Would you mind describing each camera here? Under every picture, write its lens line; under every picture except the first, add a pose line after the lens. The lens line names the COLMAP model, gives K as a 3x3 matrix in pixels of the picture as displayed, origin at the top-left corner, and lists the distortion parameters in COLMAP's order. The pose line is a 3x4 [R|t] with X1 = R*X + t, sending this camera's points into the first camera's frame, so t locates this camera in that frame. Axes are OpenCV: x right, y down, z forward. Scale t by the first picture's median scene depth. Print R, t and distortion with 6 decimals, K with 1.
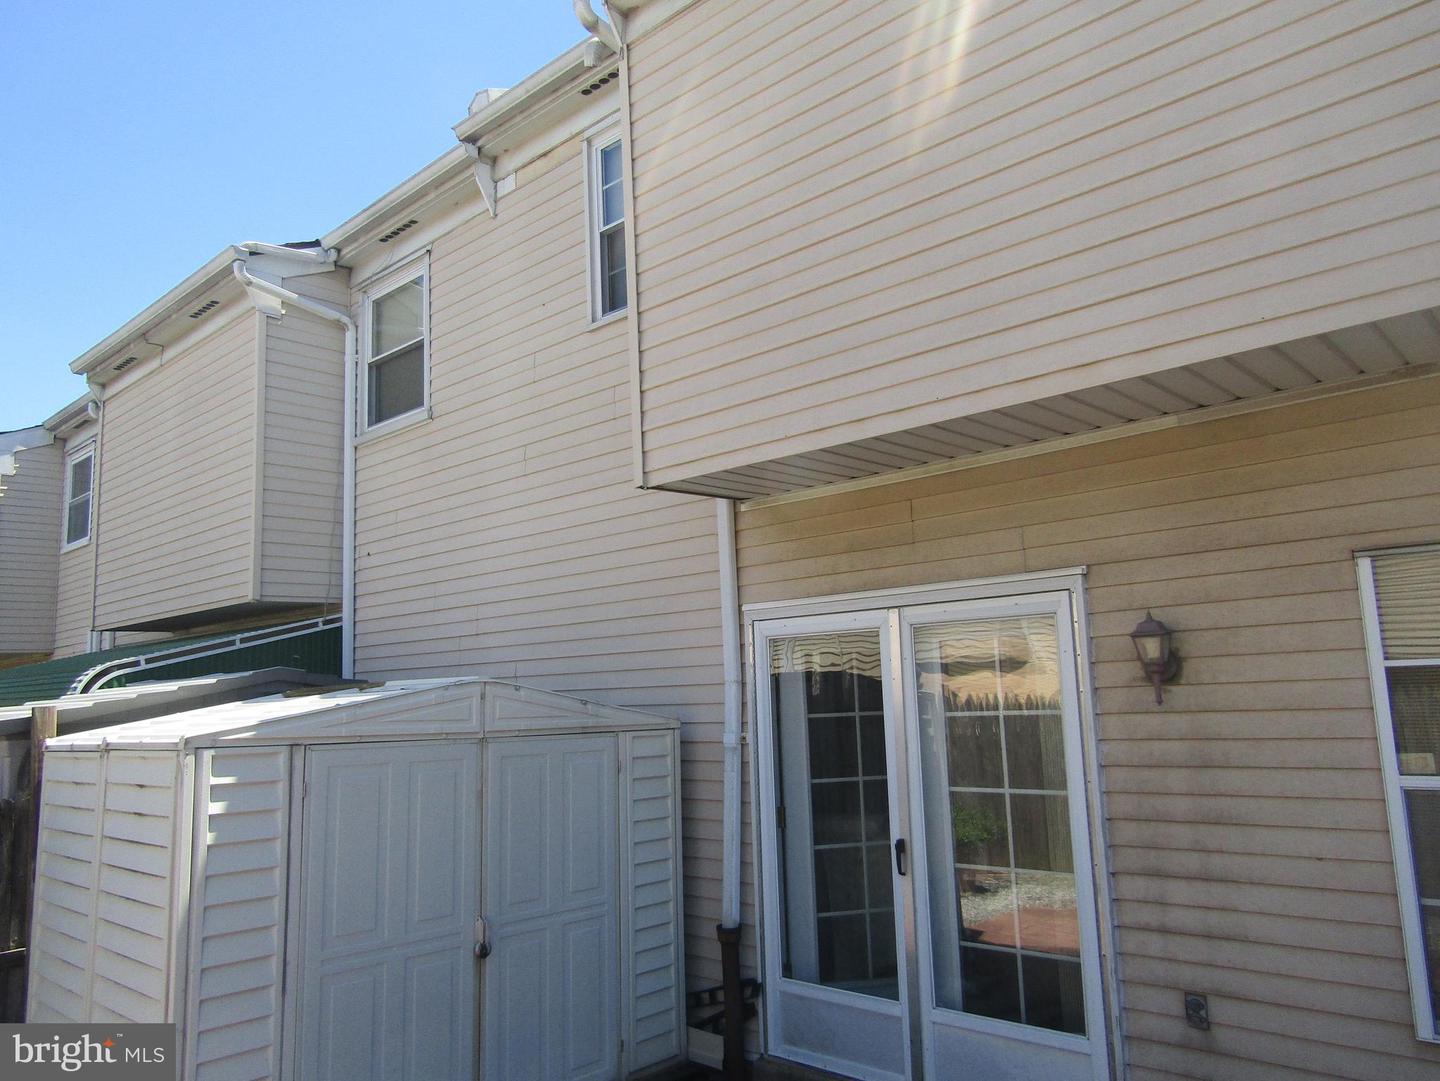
lens RADIAL K [[1024.4, 0, 727.7], [0, 1024.4, 543.4], [0, 0, 1]] dist [-0.013306, 0.009479]
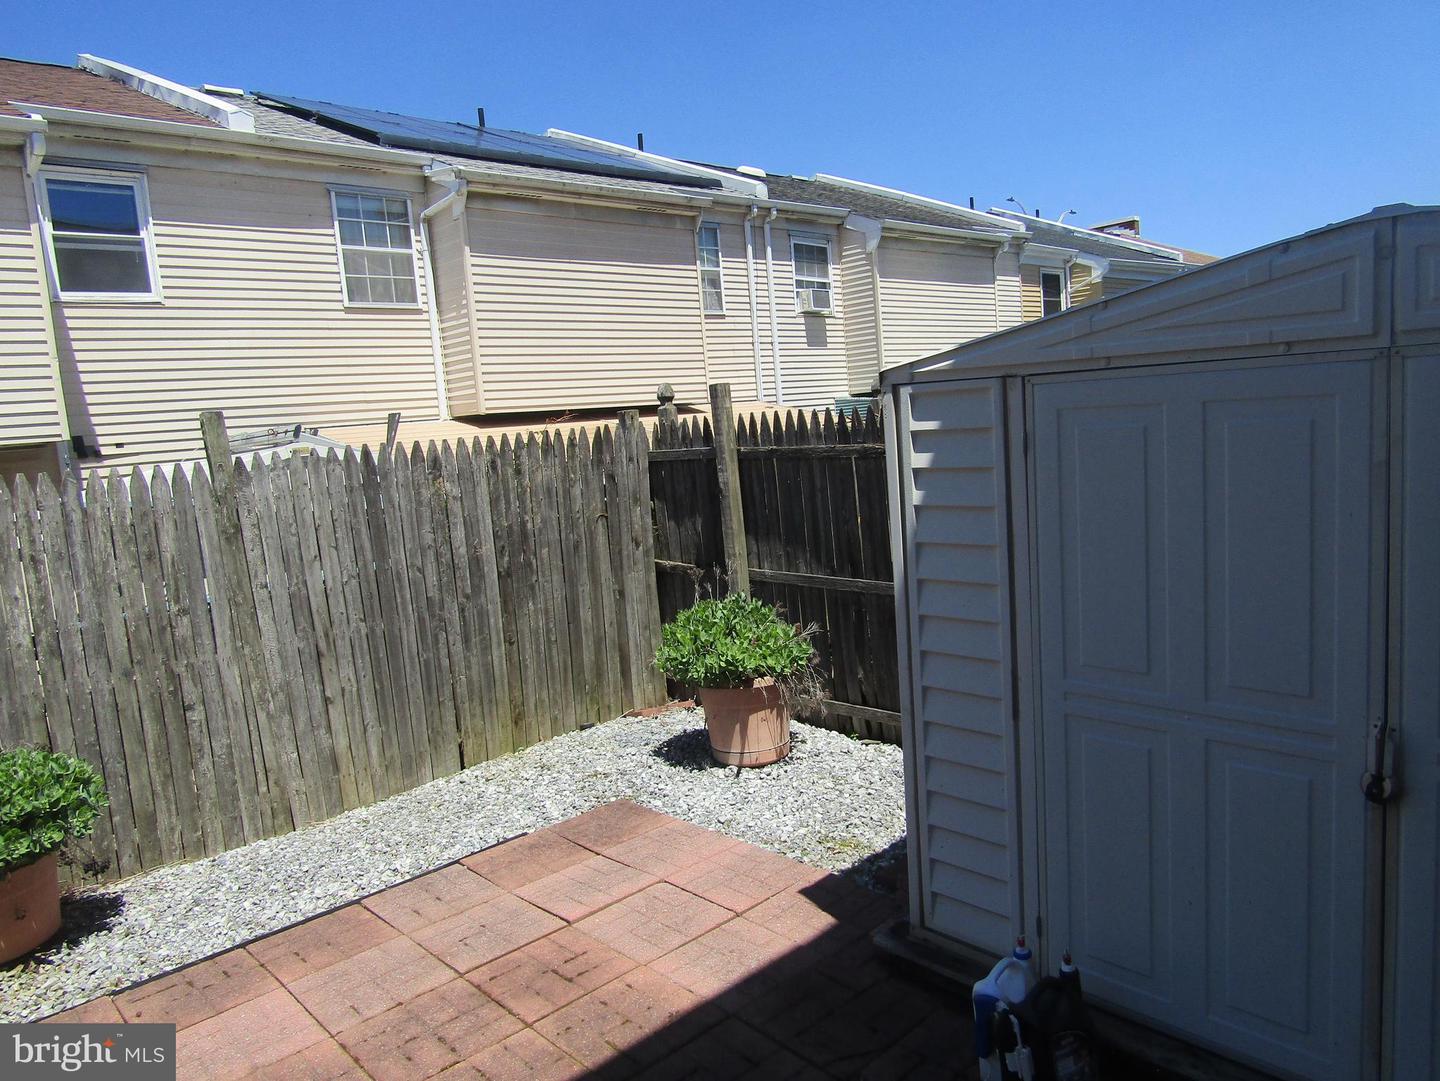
lens RADIAL K [[1024.4, 0, 716.6], [0, 1024.4, 542.6], [0, 0, 1]] dist [-0.013306, 0.009479]
pose [[-0.088497, 0.156681, -0.983677, 0.277932], [0.230023, 0.964073, 0.132864, 0.173139], [0.969153, -0.214510, -0.121357, 0.892831]]
